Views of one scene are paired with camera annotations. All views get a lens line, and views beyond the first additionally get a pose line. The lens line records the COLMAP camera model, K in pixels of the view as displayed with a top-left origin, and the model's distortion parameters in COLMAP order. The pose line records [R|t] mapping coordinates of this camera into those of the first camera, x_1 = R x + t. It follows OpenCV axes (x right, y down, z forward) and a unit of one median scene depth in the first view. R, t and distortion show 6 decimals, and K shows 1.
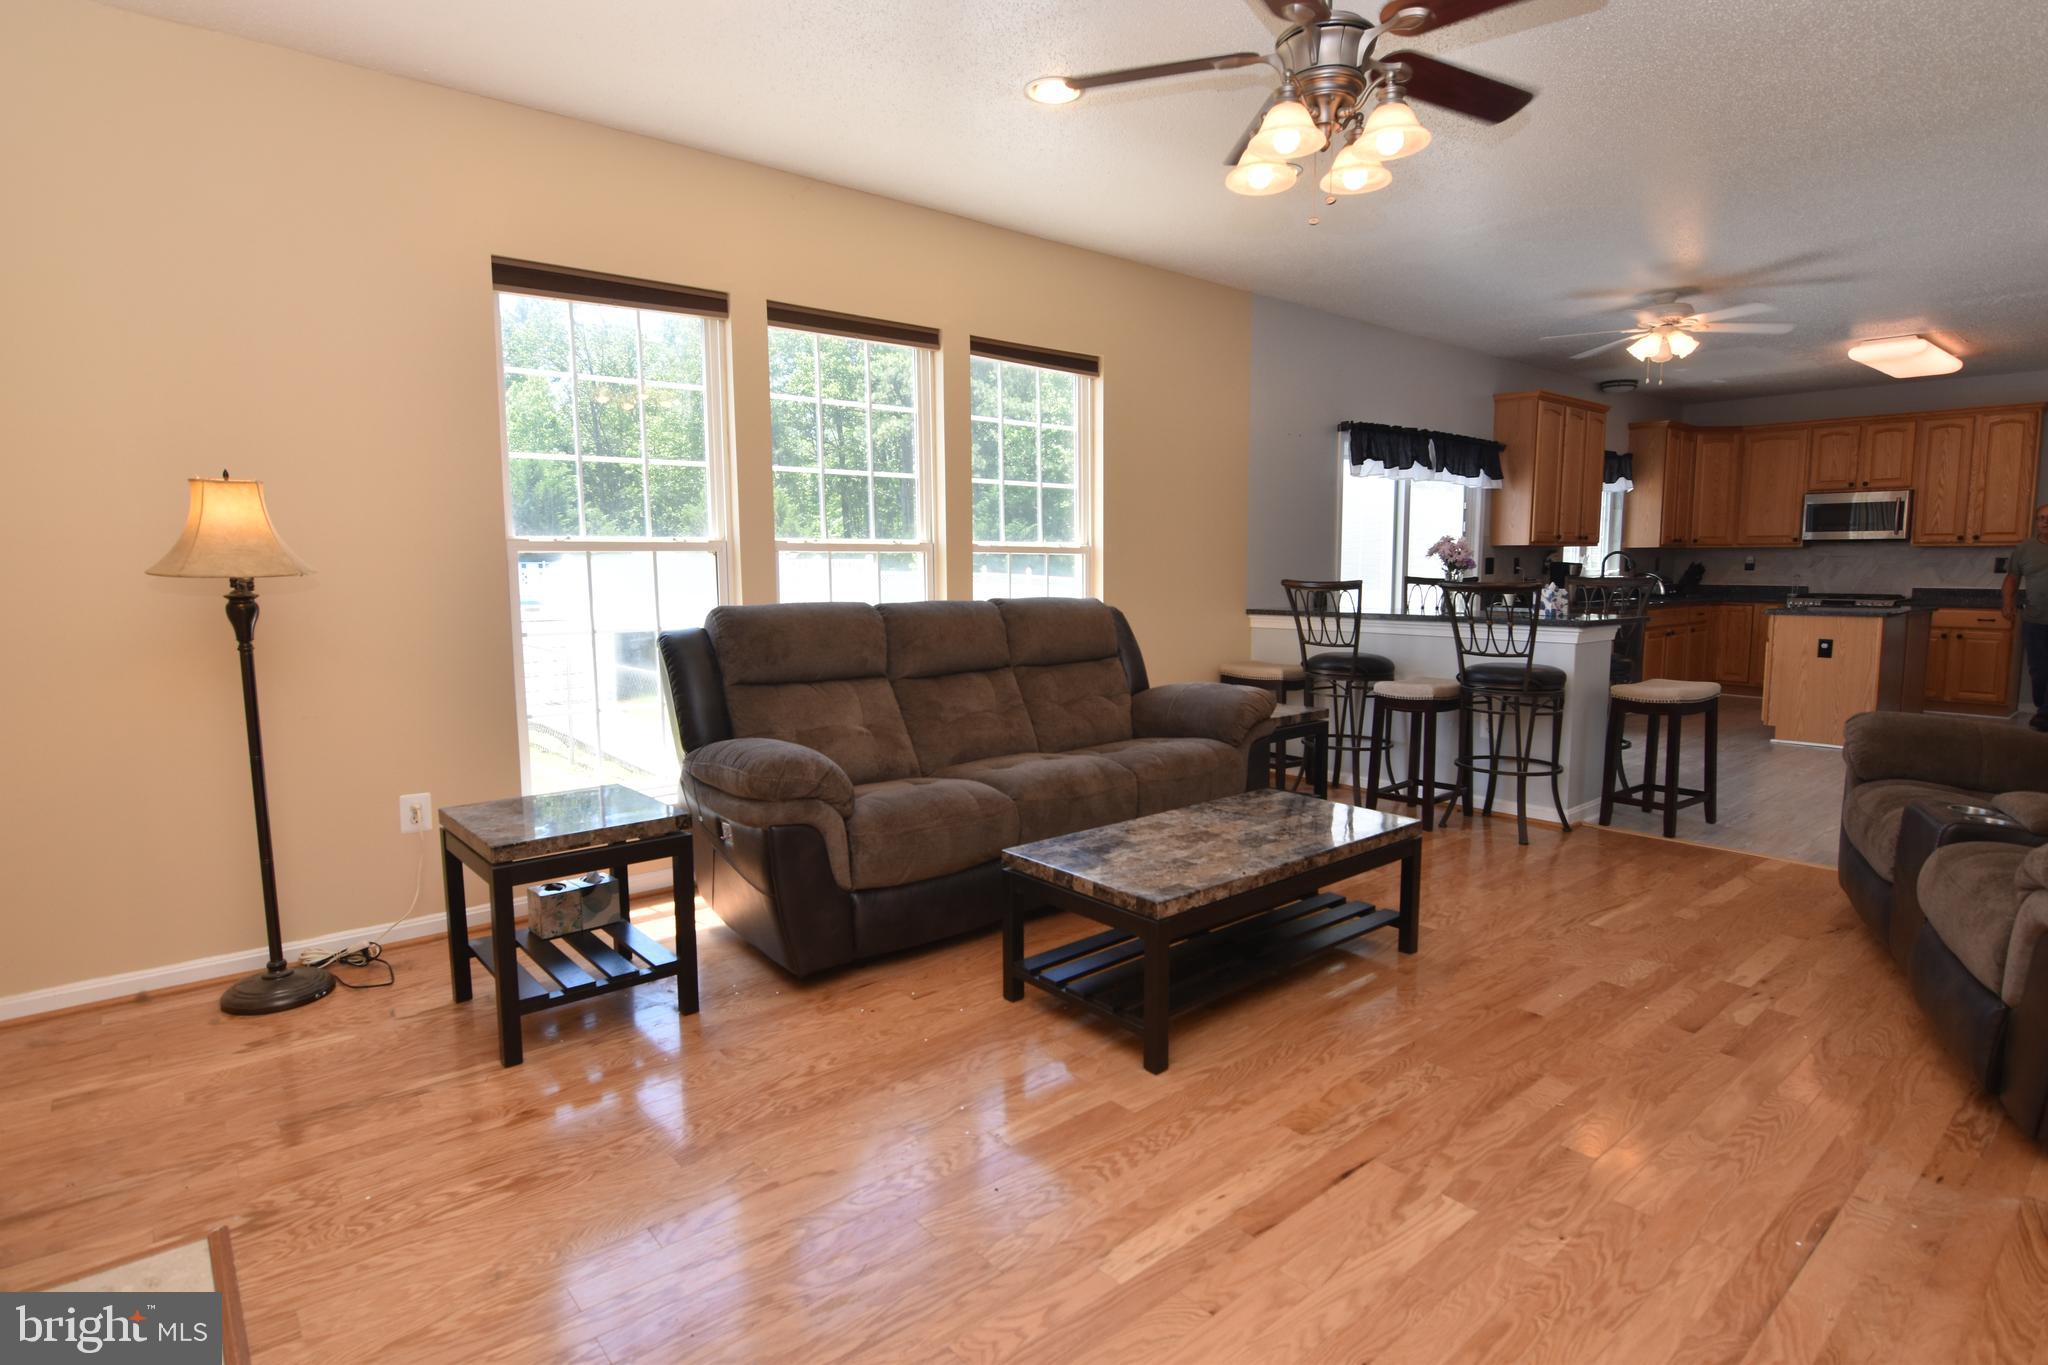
lens RADIAL K [[1060.4, 0, 1024.0], [0, 1060.4, 682.5], [0, 0, 1]] dist [-0.018681, 0.000063]
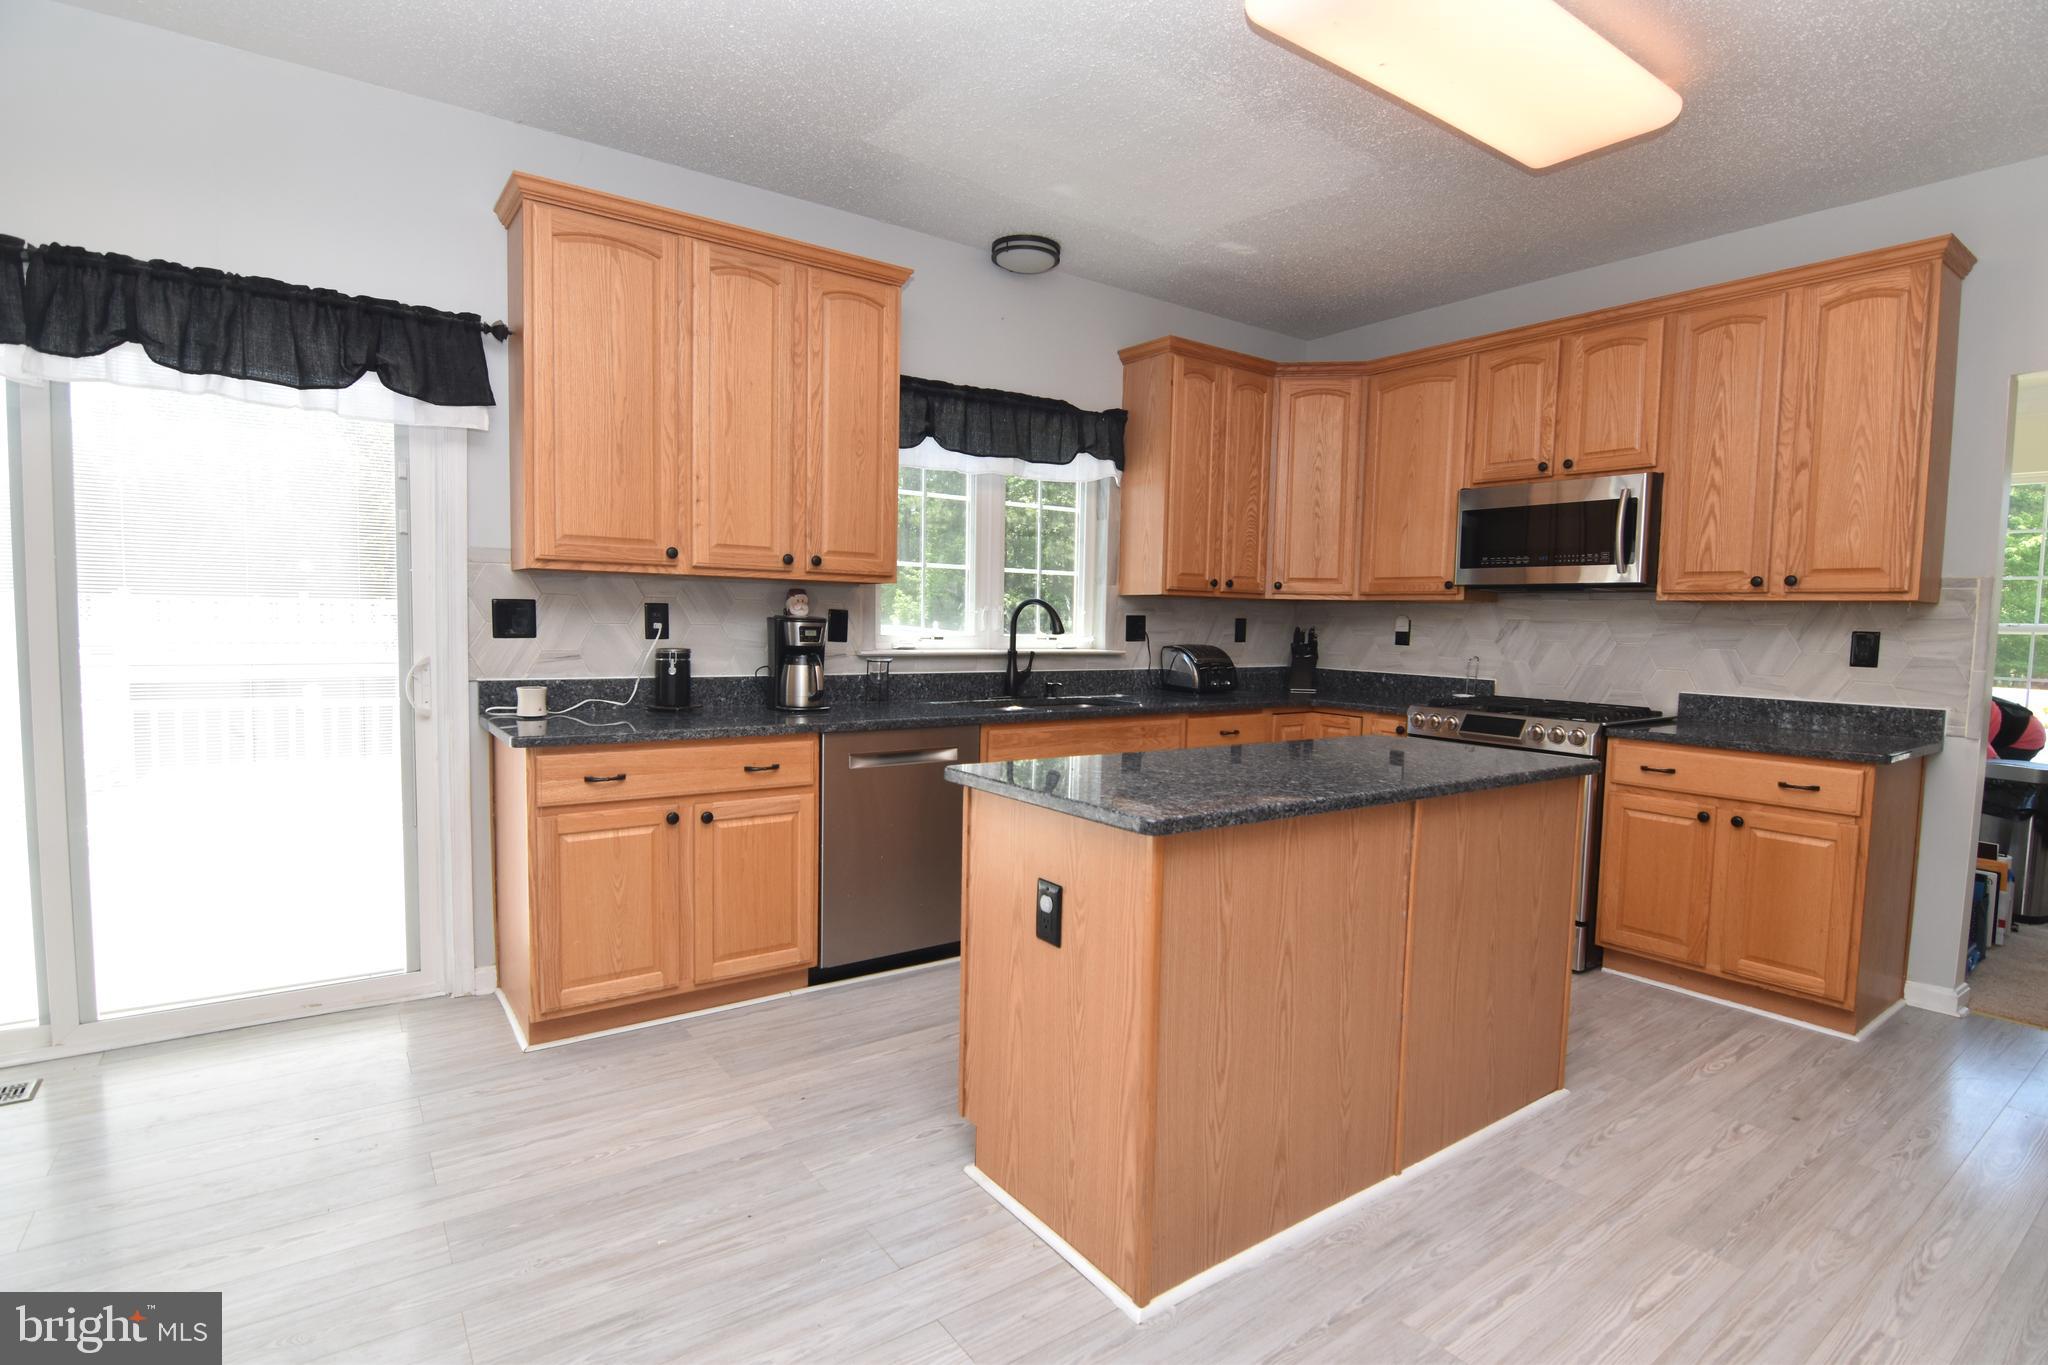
lens RADIAL K [[989.0, 0, 1024.0], [0, 989.0, 682.5], [0, 0, 1]] dist [-0.019626, -0.001041]
pose [[0.996186, 0.033039, -0.080764, 0.620810], [-0.036774, 0.998301, -0.045201, -0.067721], [0.079133, 0.047999, 0.995708, 0.573238]]
